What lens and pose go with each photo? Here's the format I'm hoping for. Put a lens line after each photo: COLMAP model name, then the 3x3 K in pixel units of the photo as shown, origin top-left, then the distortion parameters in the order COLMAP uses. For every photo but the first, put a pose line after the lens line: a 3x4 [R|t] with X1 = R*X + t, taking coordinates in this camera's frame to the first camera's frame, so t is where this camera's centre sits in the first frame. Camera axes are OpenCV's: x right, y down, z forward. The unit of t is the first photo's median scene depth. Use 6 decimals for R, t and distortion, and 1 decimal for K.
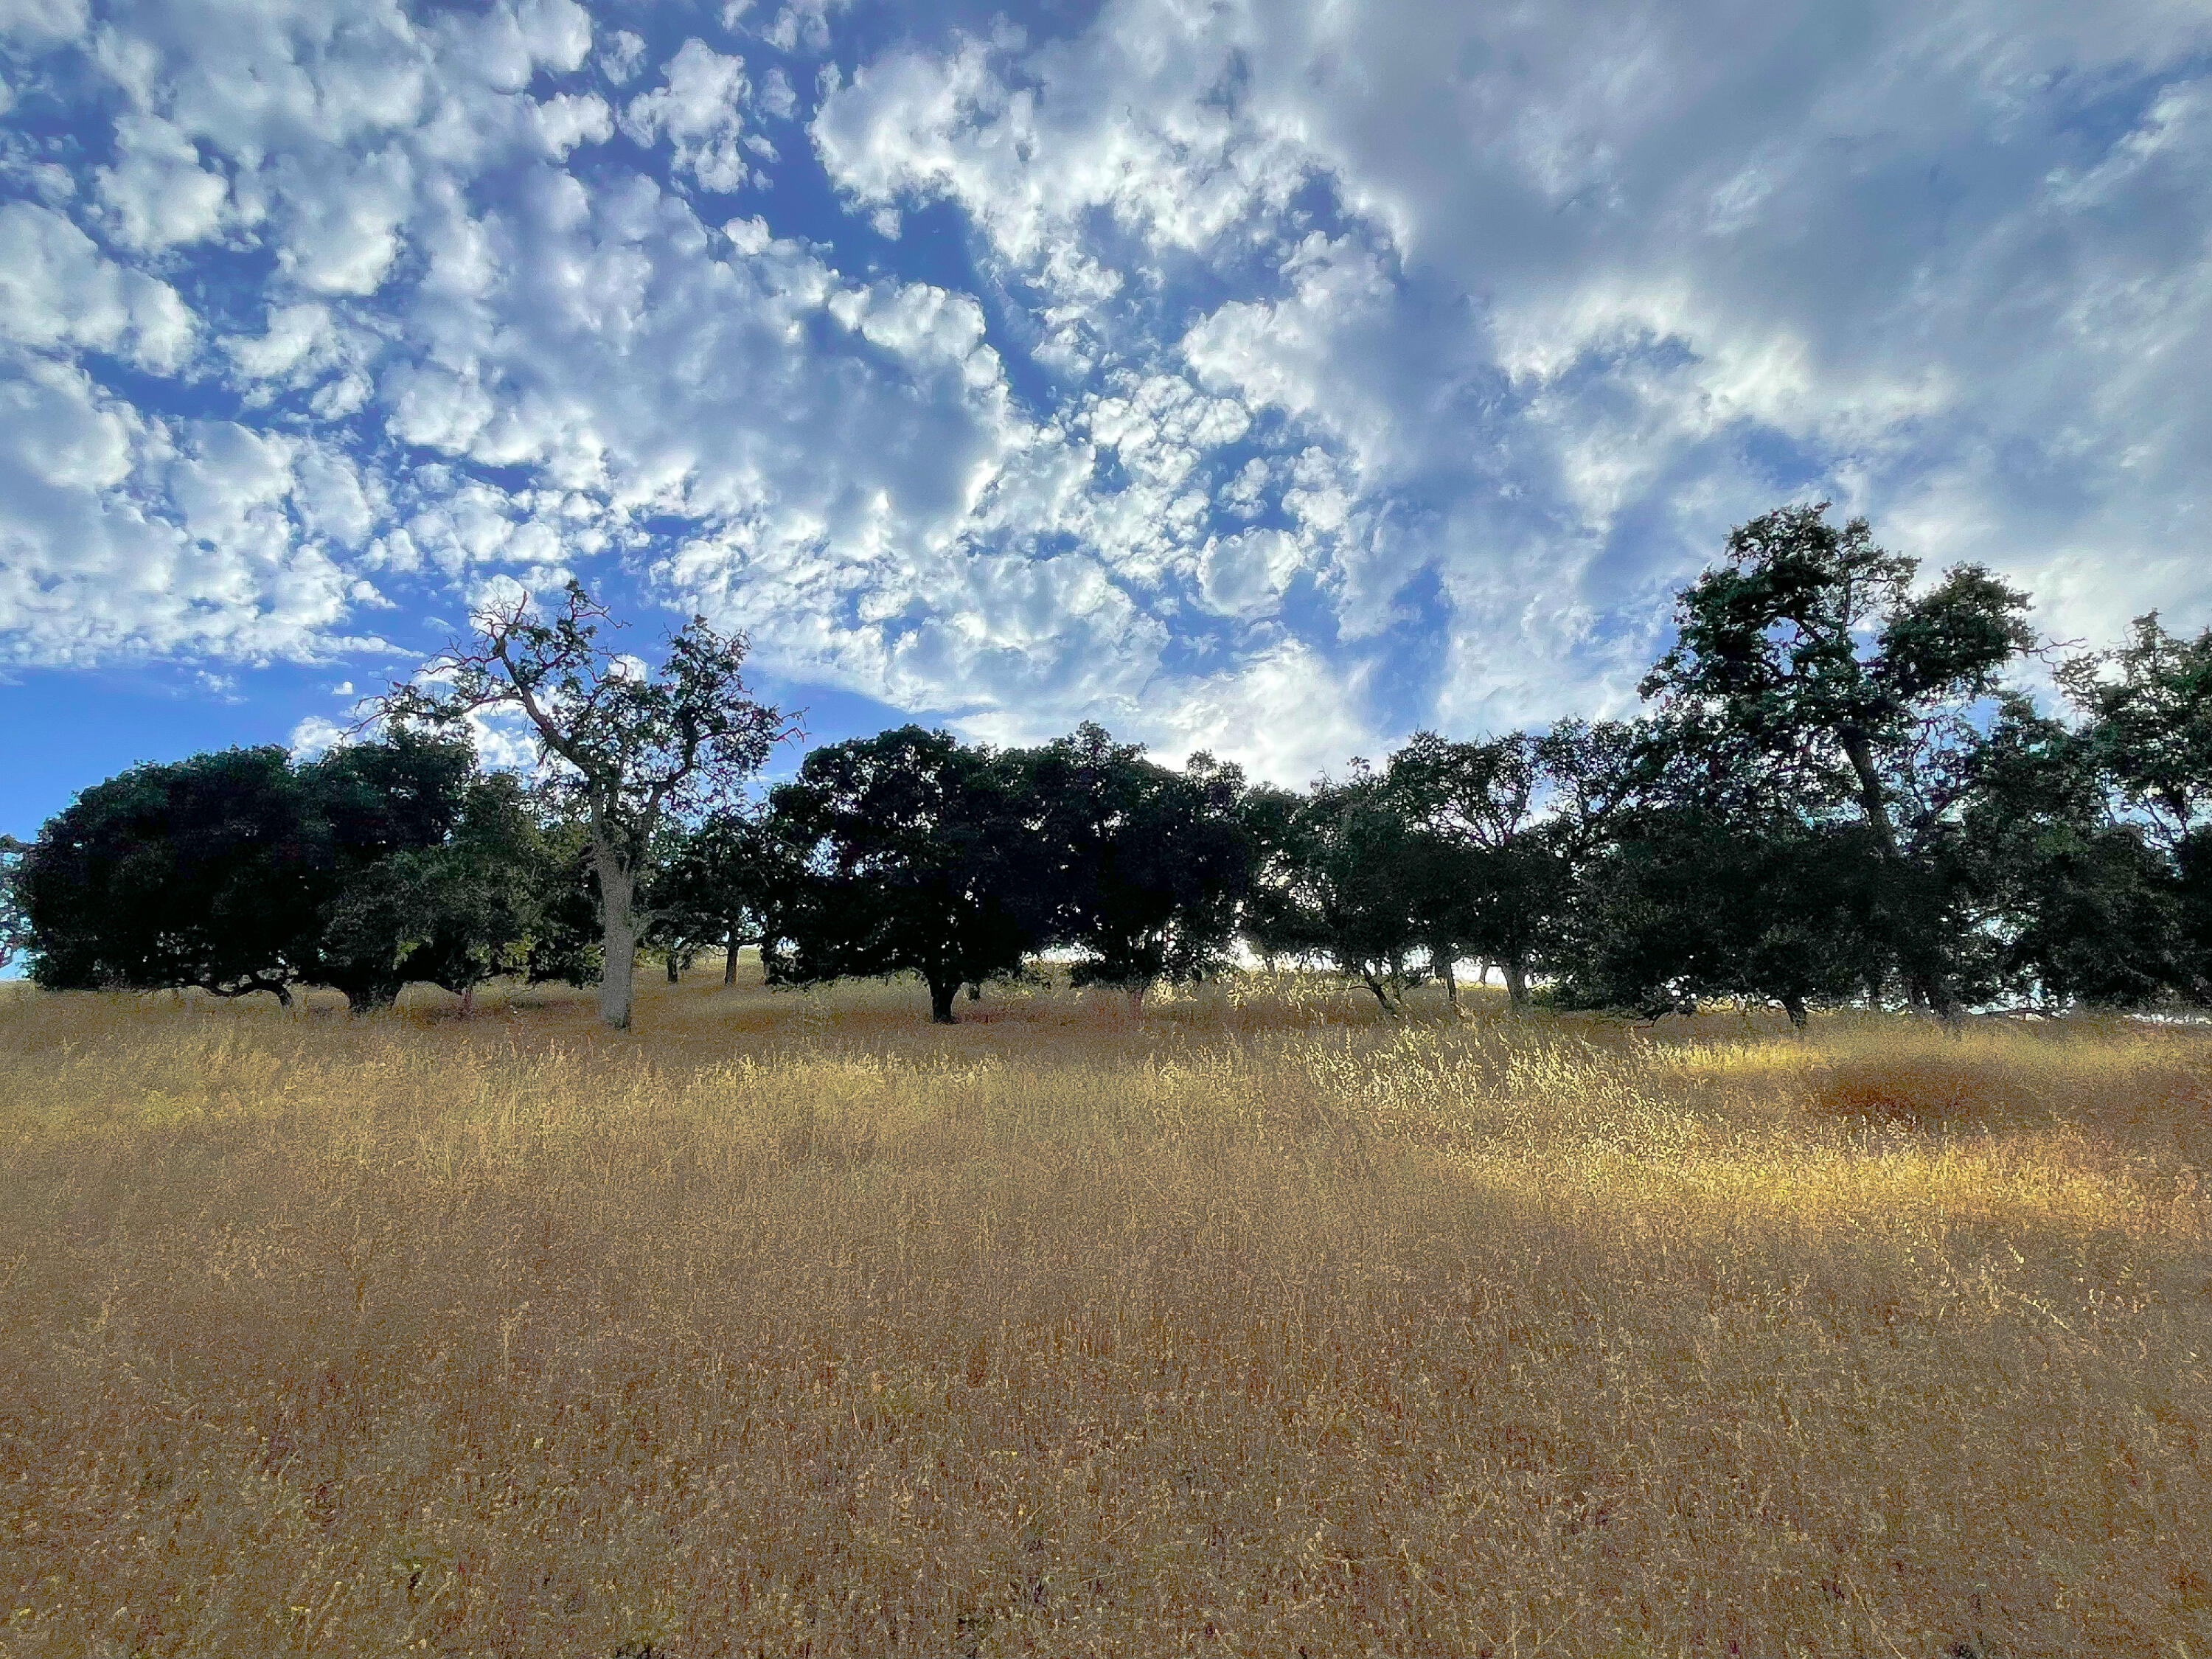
lens RADIAL K [[1288.5, 0, 1103.5], [0, 1288.5, 823.6], [0, 0, 1]] dist [0.000011, 0.000199]
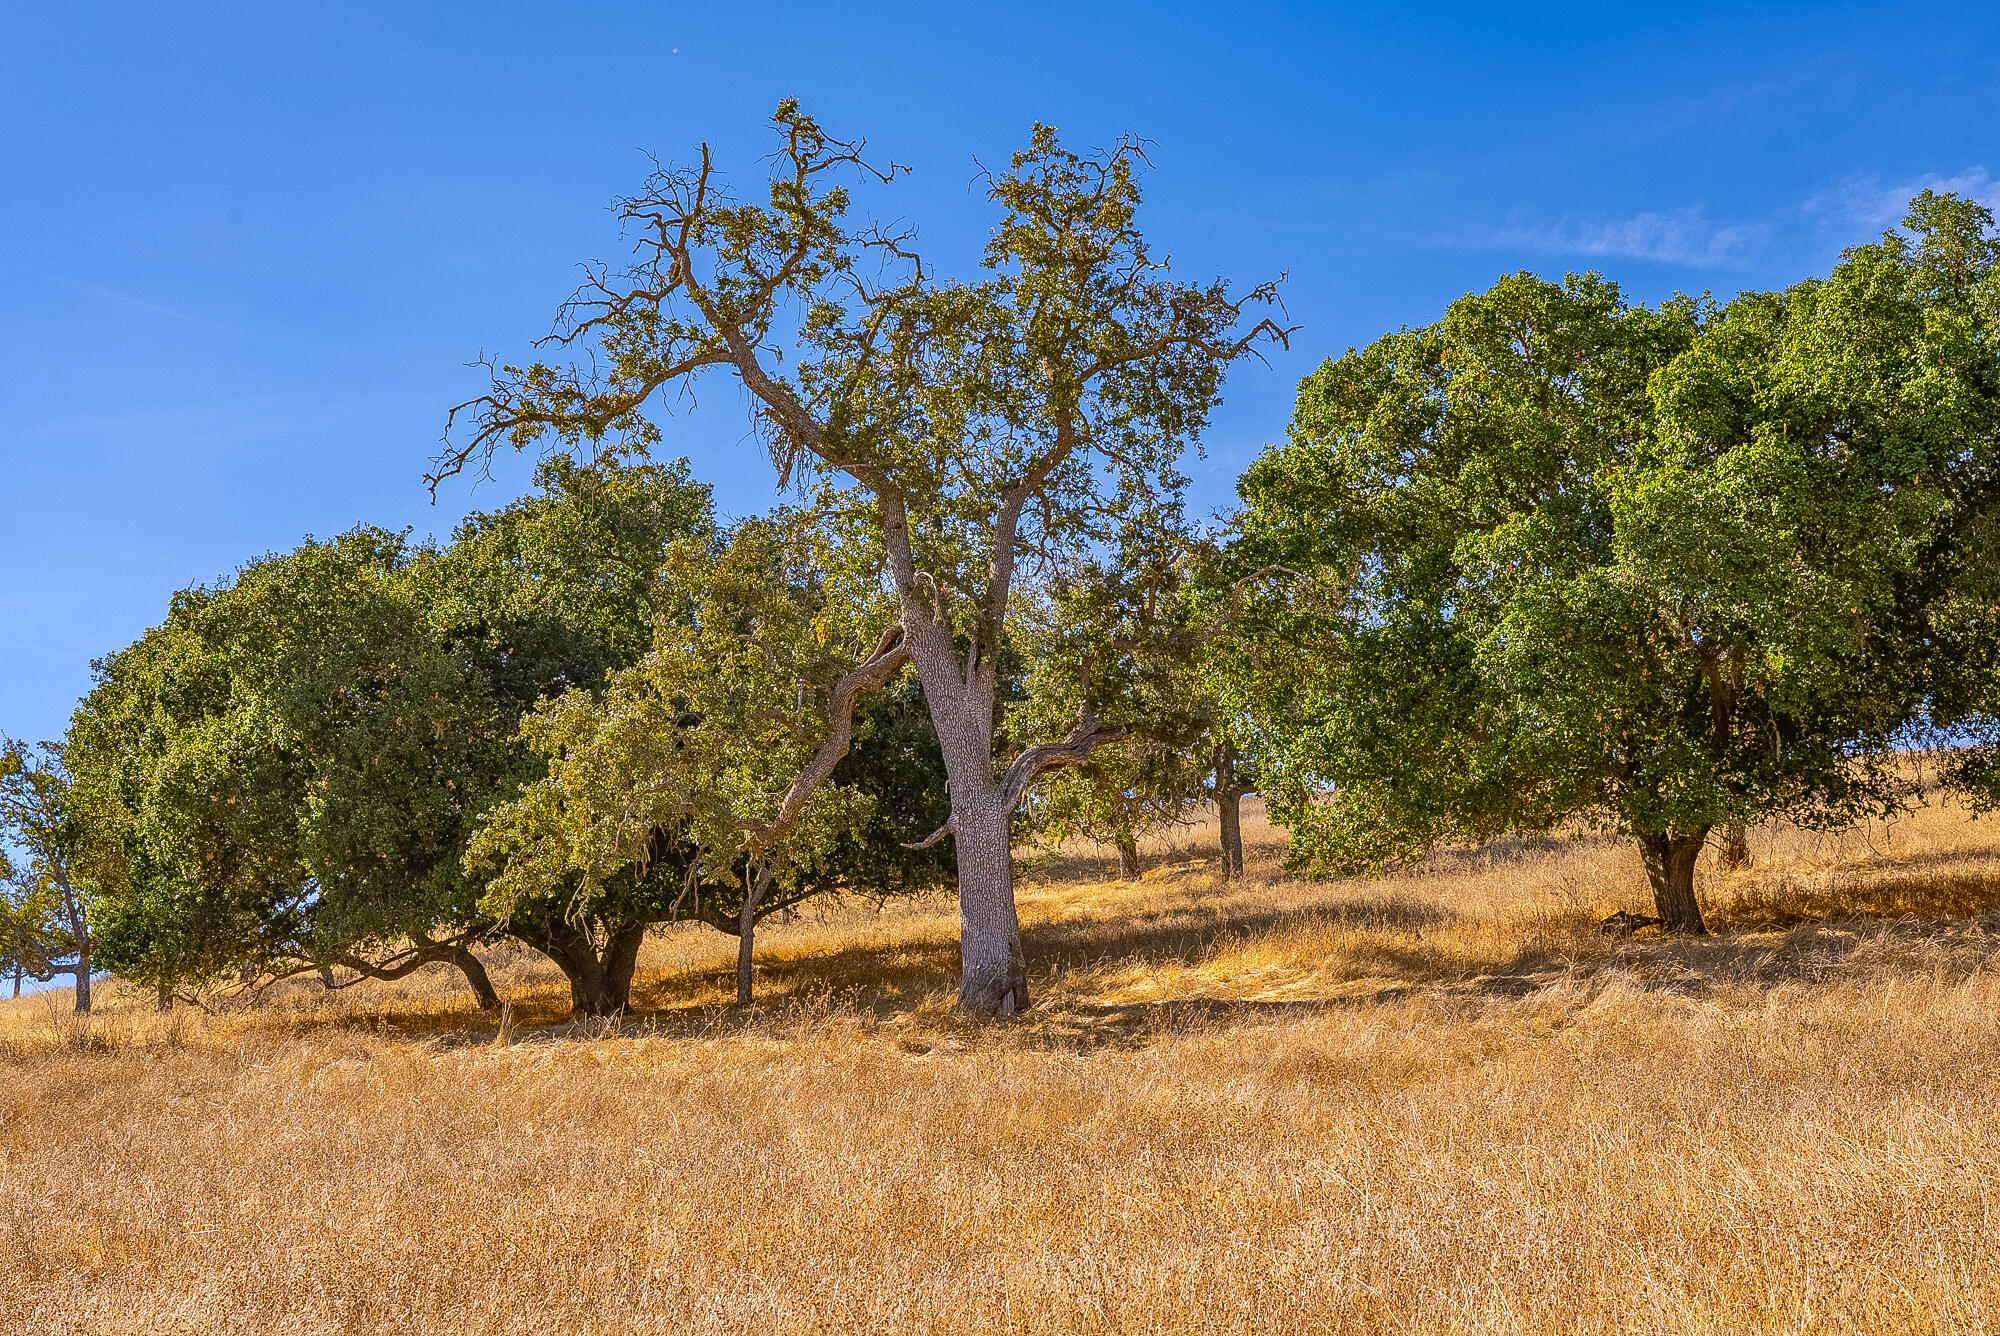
lens RADIAL K [[2347.6, 0, 995.6], [0, 2347.6, 666.7], [0, 0, 1]] dist [-0.003927, 0.000000]
pose [[0.916772, -0.122328, -0.380217, -0.023417], [0.142766, 0.989417, 0.025905, 0.012231], [0.373025, -0.078031, 0.924534, 0.175853]]
